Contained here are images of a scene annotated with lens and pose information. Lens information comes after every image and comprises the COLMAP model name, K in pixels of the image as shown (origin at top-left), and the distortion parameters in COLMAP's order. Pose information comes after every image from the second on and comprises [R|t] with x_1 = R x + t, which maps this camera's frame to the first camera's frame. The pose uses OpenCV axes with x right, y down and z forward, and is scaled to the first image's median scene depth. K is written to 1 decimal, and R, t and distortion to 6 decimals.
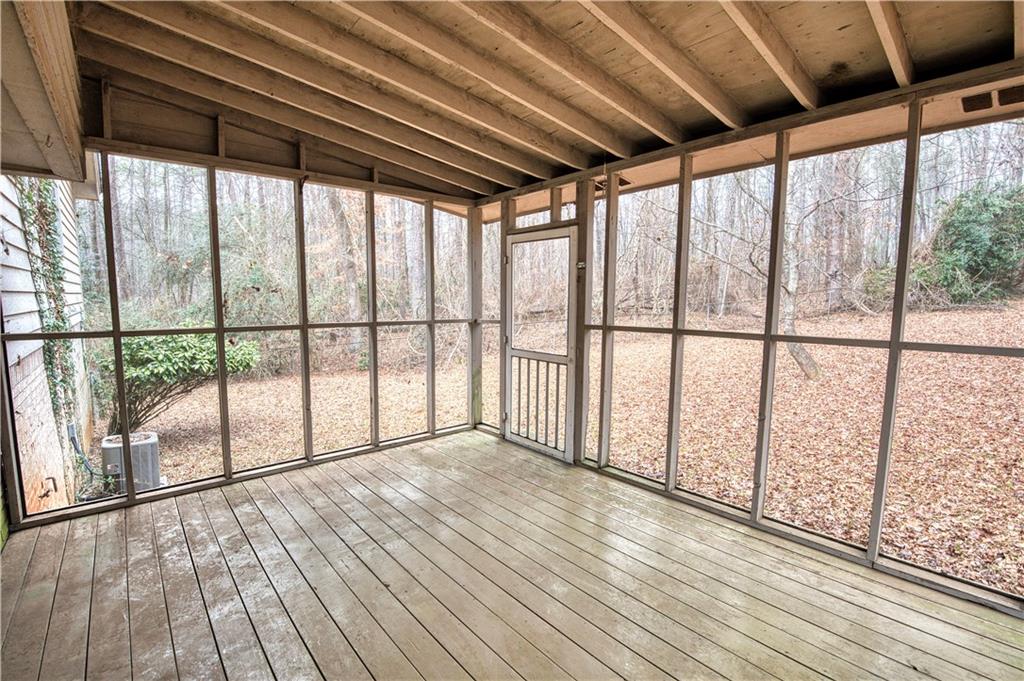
lens RADIAL K [[461.6, 0, 512.0], [0, 461.6, 340.5], [0, 0, 1]] dist [-0.023268, -0.000054]
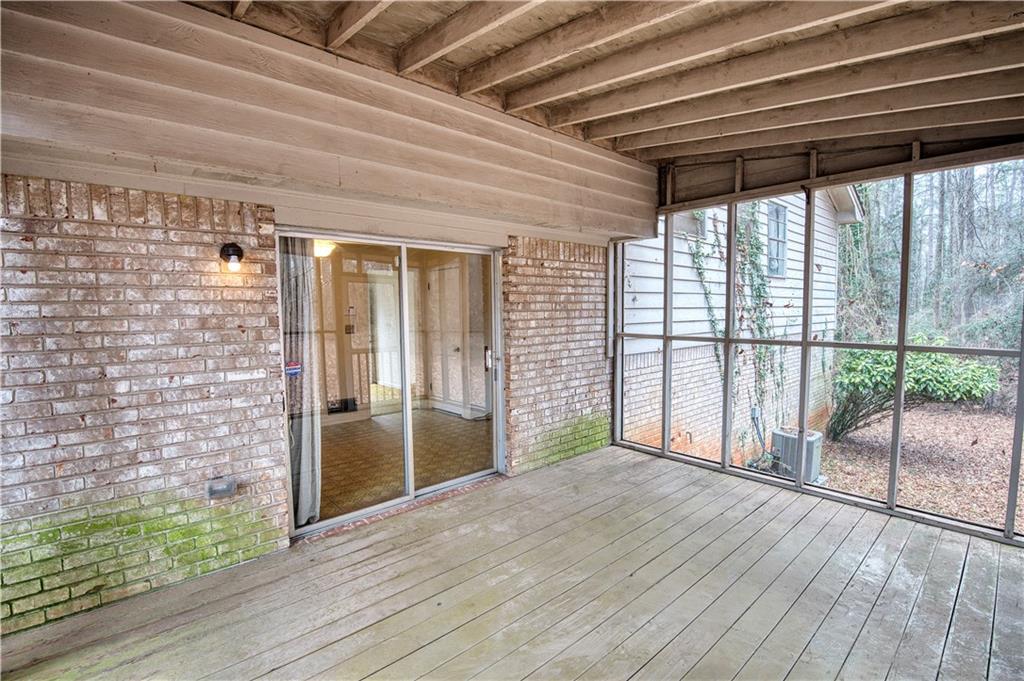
lens RADIAL K [[461.6, 0, 512.0], [0, 461.6, 340.5], [0, 0, 1]] dist [-0.023268, -0.000054]
pose [[0.007559, 0.063303, -0.997966, 0.461076], [-0.086071, 0.994332, 0.062420, -0.040859], [0.996260, 0.085424, 0.012965, 0.377008]]
